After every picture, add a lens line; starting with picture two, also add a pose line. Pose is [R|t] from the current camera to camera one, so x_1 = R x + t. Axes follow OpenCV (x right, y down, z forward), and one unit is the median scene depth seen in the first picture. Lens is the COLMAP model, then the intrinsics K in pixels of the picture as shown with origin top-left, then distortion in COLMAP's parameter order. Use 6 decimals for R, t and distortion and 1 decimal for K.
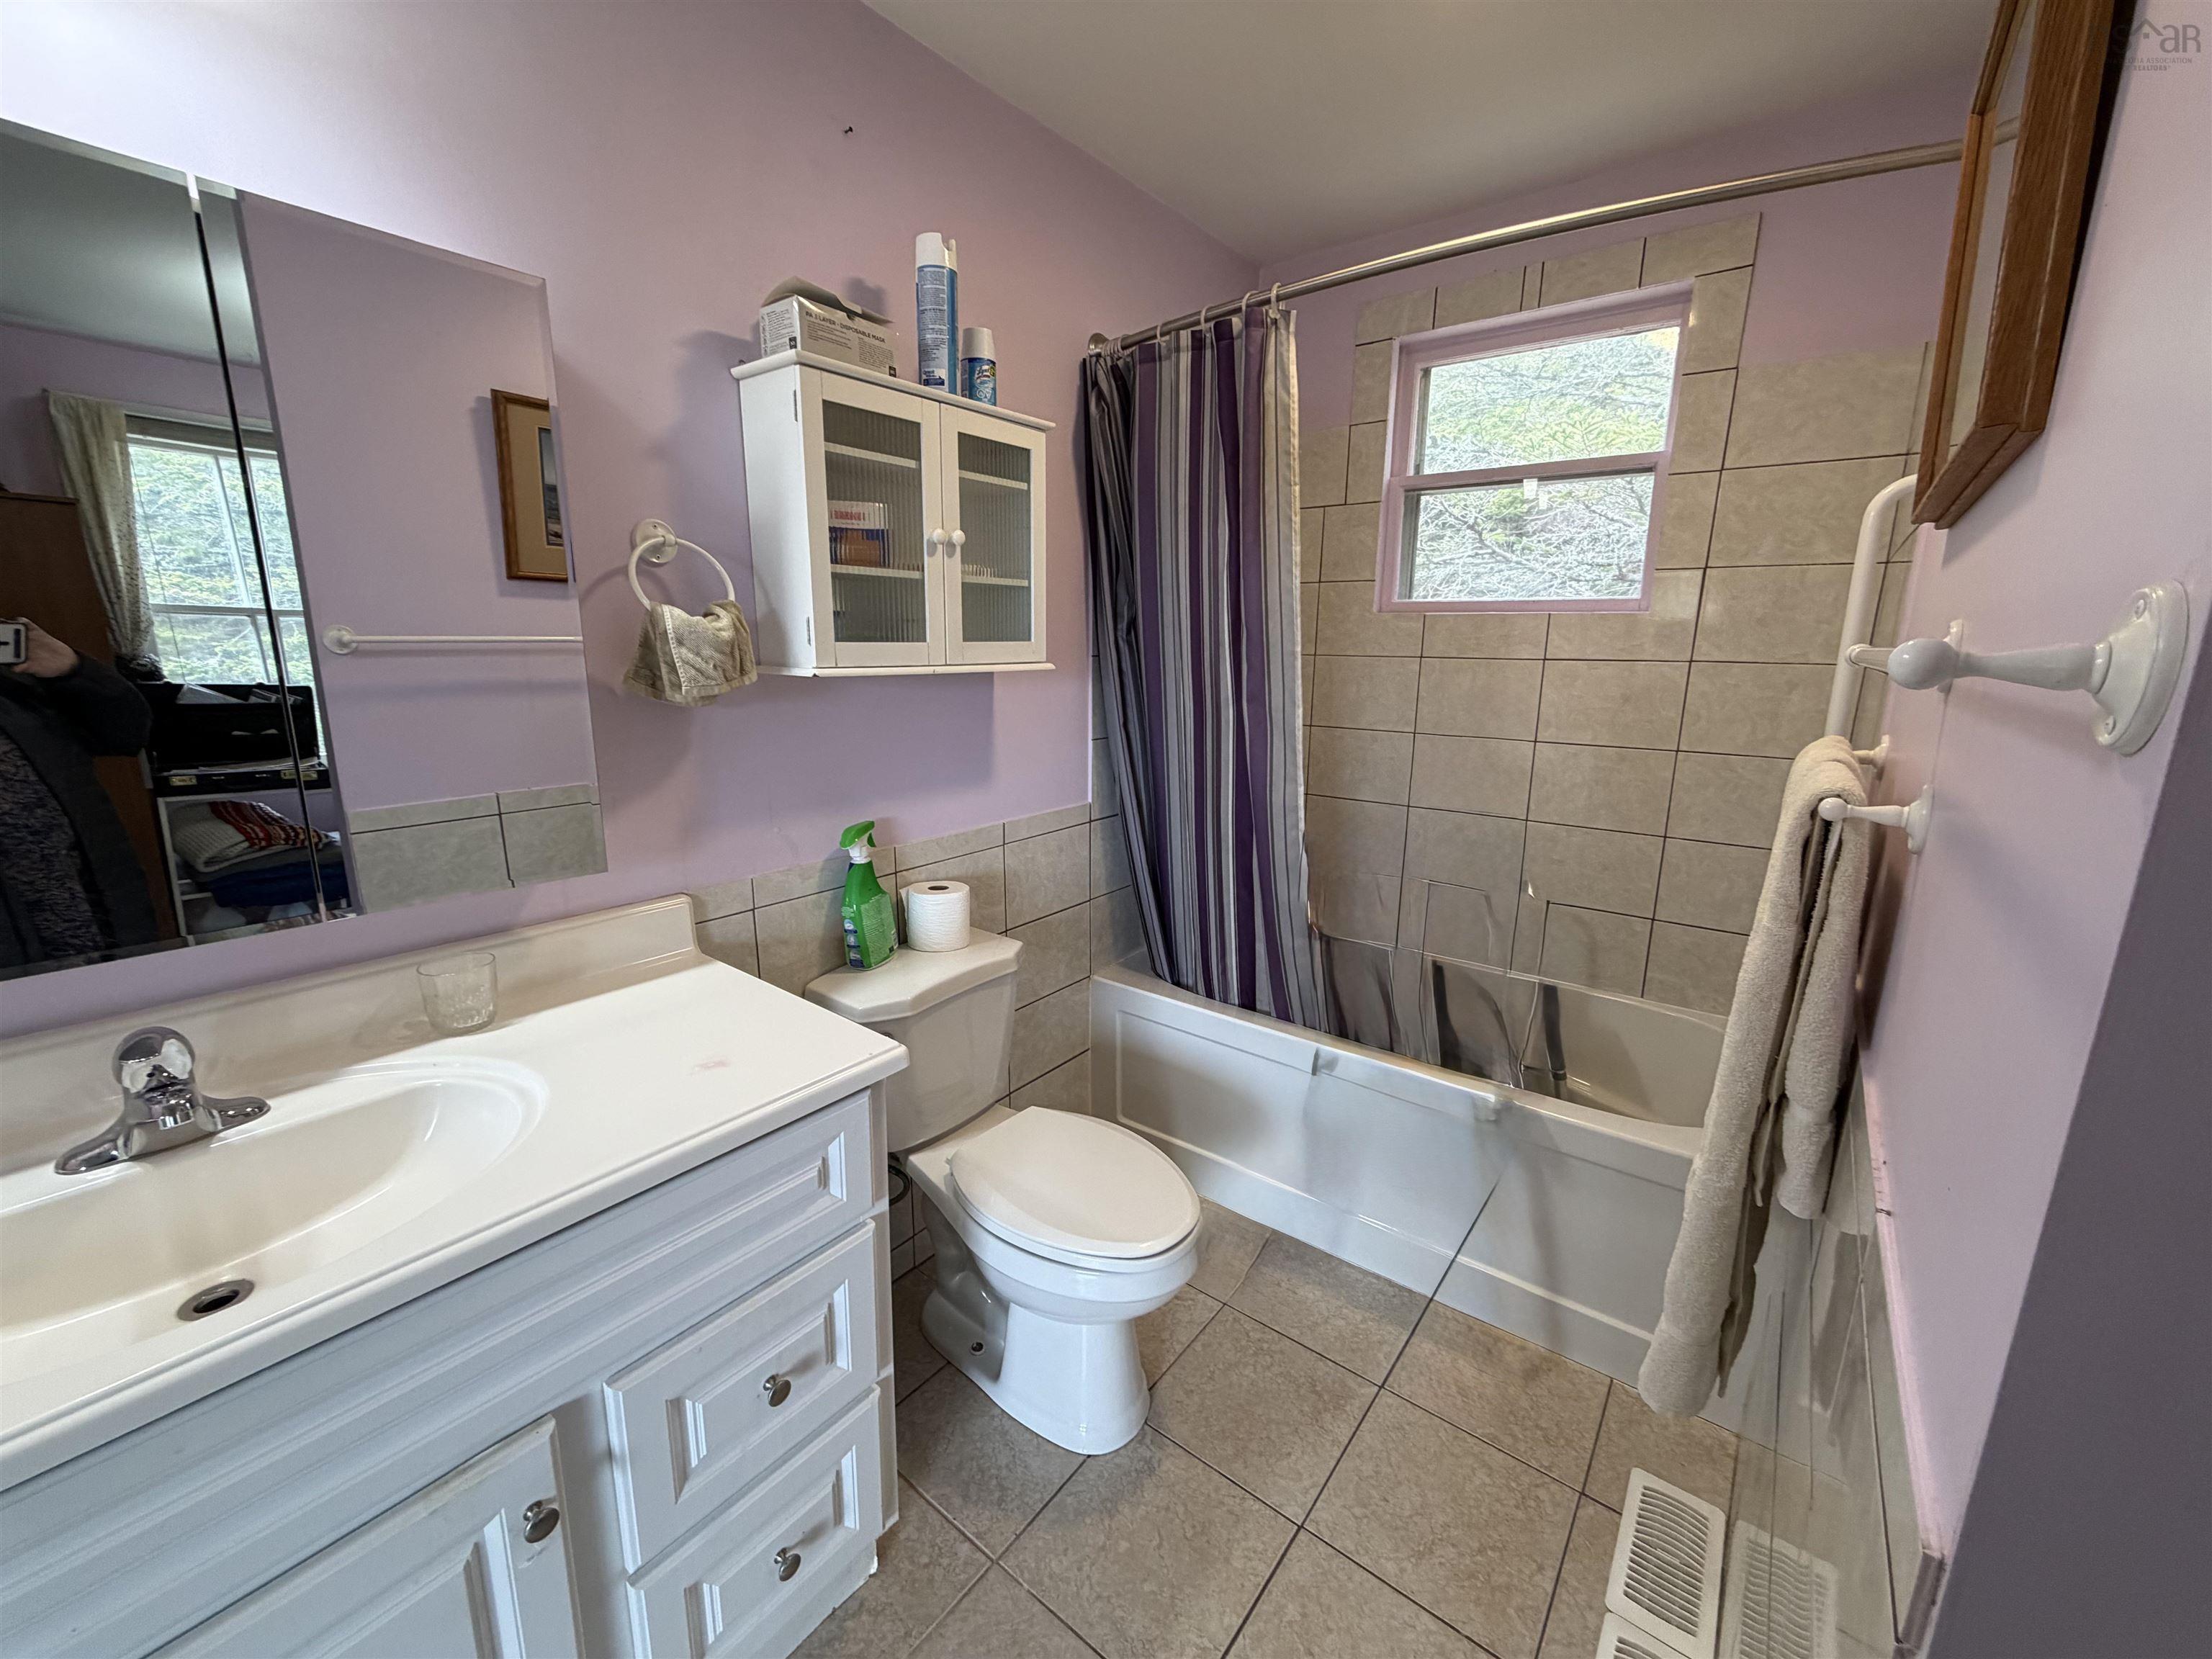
lens RADIAL K [[879.4, 0, 1106.0], [0, 879.4, 829.5], [0, 0, 1]] dist [0.002230, -0.000231]
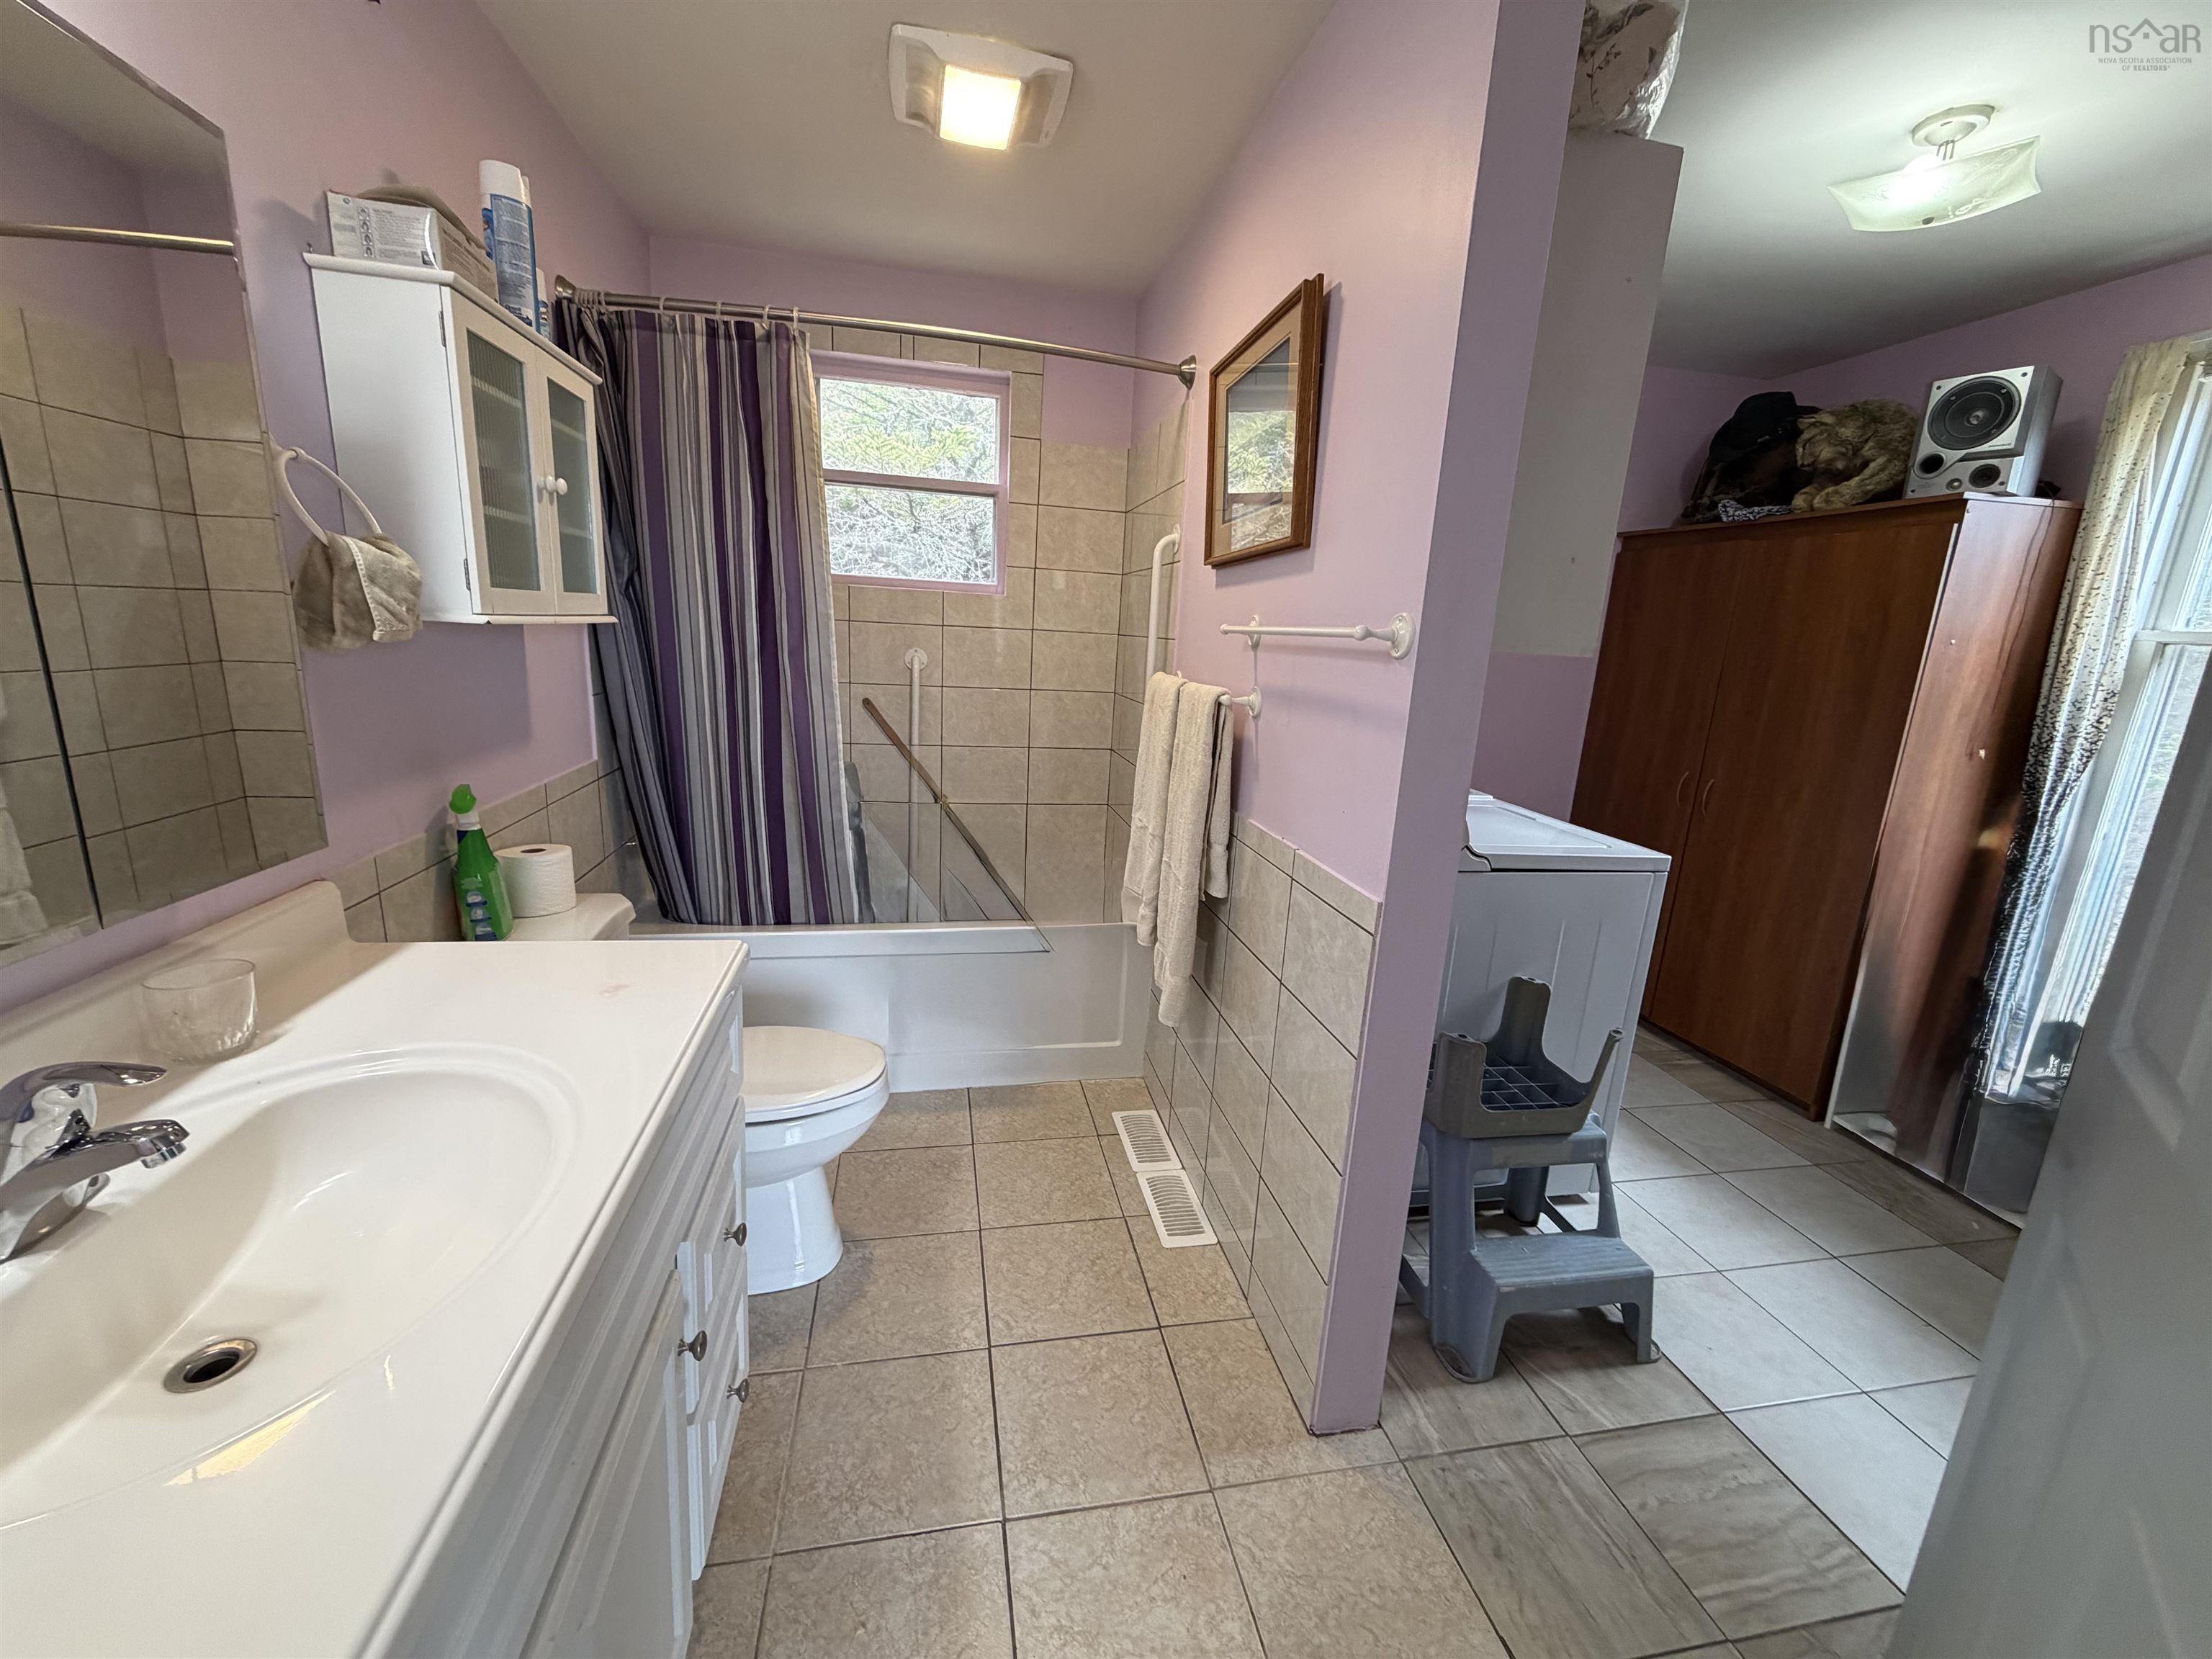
lens RADIAL K [[879.4, 0, 1106.0], [0, 879.4, 829.5], [0, 0, 1]] dist [0.002230, -0.000231]
pose [[0.647388, -0.145936, 0.748058, -0.528752], [0.116106, 0.988925, 0.092446, 0.029449], [-0.753265, 0.027005, 0.657162, -0.099582]]
